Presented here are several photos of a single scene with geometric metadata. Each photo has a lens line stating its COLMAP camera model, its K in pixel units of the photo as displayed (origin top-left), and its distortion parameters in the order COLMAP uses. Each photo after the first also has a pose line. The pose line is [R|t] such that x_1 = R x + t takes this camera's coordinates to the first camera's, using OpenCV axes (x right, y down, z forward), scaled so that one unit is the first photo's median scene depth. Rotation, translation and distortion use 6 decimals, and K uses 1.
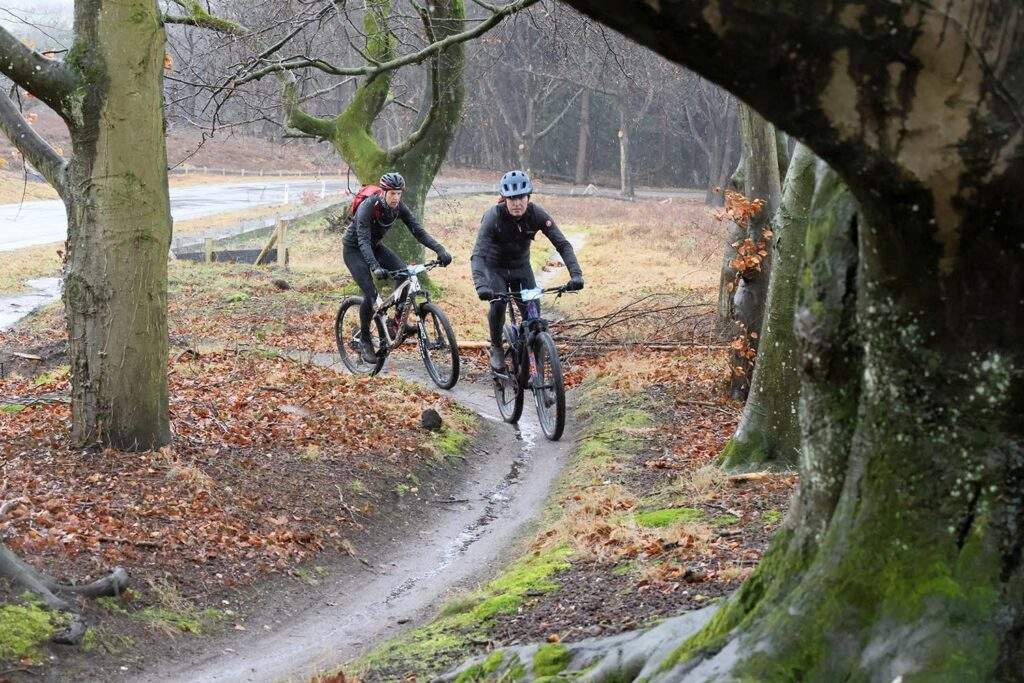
lens RADIAL K [[2402.8, 0, 487.1], [0, 2402.8, 362.1], [0, 0, 1]] dist [-0.235992, -0.314309]
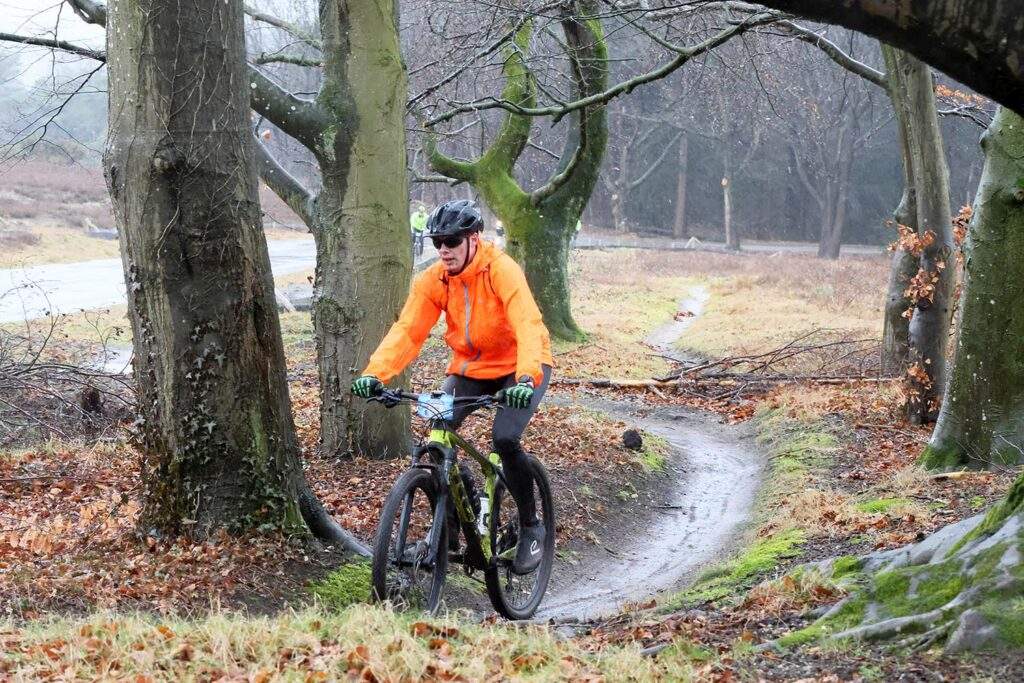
lens RADIAL K [[2710.9, 0, 268.0], [0, 2710.9, 442.7], [0, 0, 1]] dist [-0.315096, 0.102852]
pose [[0.994291, -0.007858, -0.106409, -0.069157], [0.007734, 0.999969, -0.001576, 0.031782], [0.106418, 0.000744, 0.994321, -0.237261]]
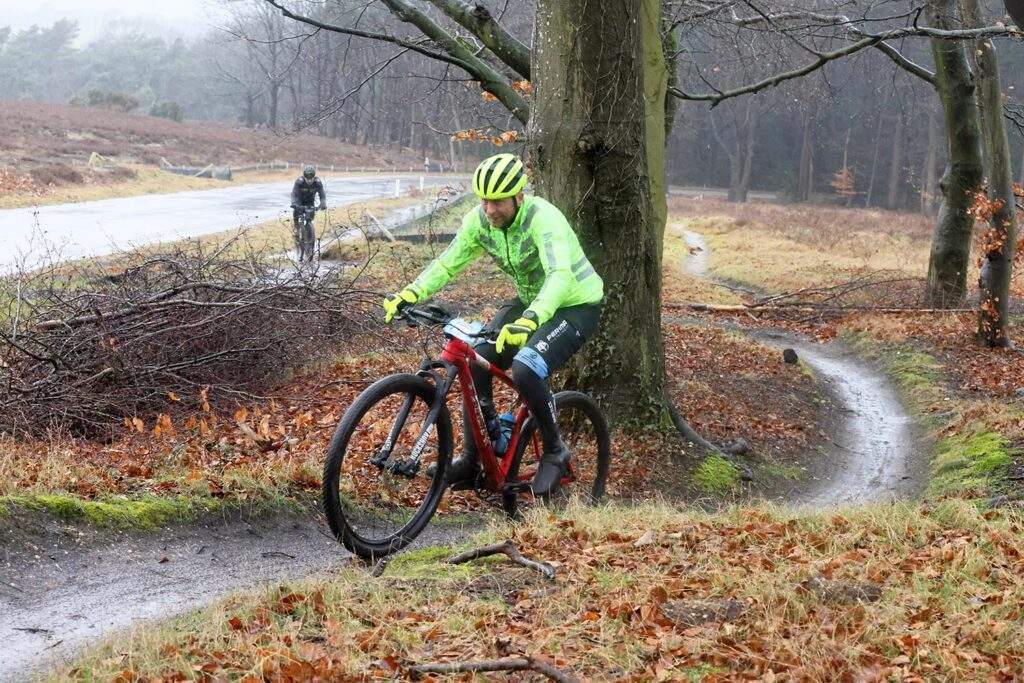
lens RADIAL K [[2174.2, 0, 403.9], [0, 2174.2, 357.8], [0, 0, 1]] dist [-0.312767, 0.057447]
pose [[0.999506, 0.011724, -0.029176, -0.253860], [-0.011501, 0.999903, 0.007808, 0.021822], [0.029265, -0.007469, 0.999544, -0.279805]]
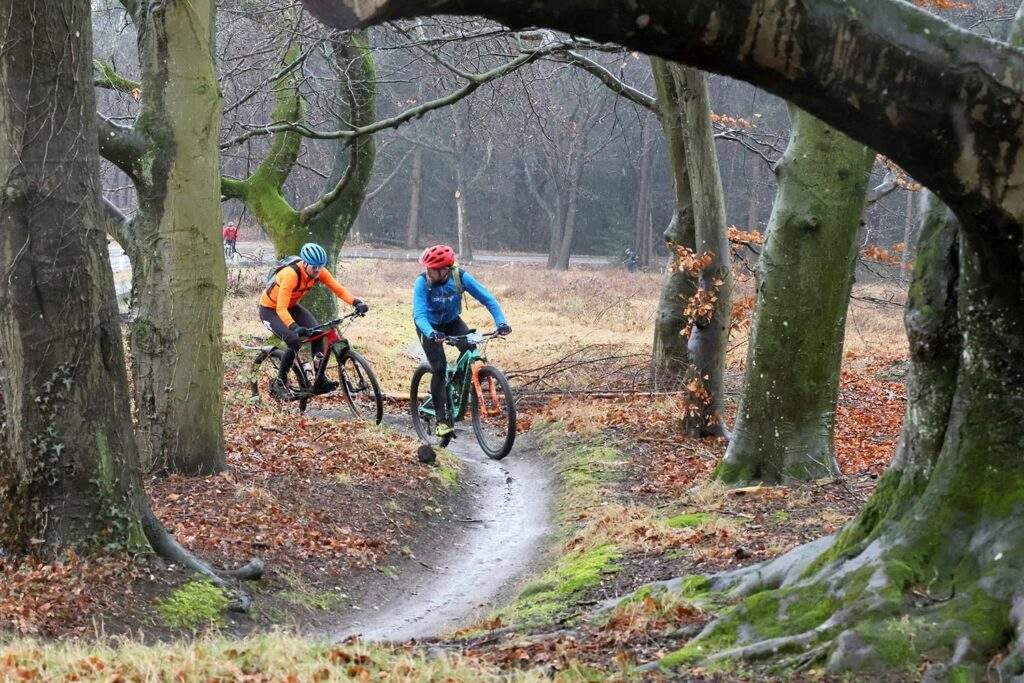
lens RADIAL K [[2642.3, 0, 331.2], [0, 2642.3, 345.4], [0, 0, 1]] dist [-0.319269, 0.070844]
pose [[0.999776, -0.007940, 0.019623, -0.110174], [0.008686, 0.999231, -0.038232, 0.024419], [-0.019304, 0.038394, 0.999076, -0.243362]]
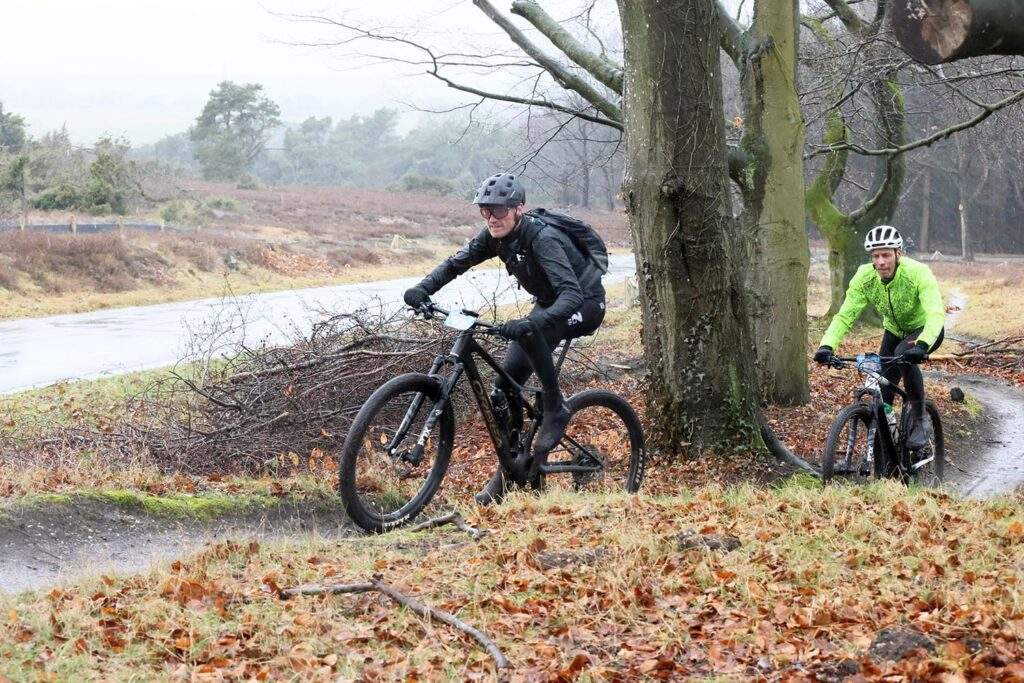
lens RADIAL K [[2164.6, 0, 416.8], [0, 2164.6, 370.7], [0, 0, 1]] dist [-0.307781, 0.081224]
pose [[0.983338, -0.013484, -0.181287, -0.135059], [0.009165, 0.999654, -0.024640, 0.046410], [0.181557, 0.022568, 0.983121, -0.364401]]
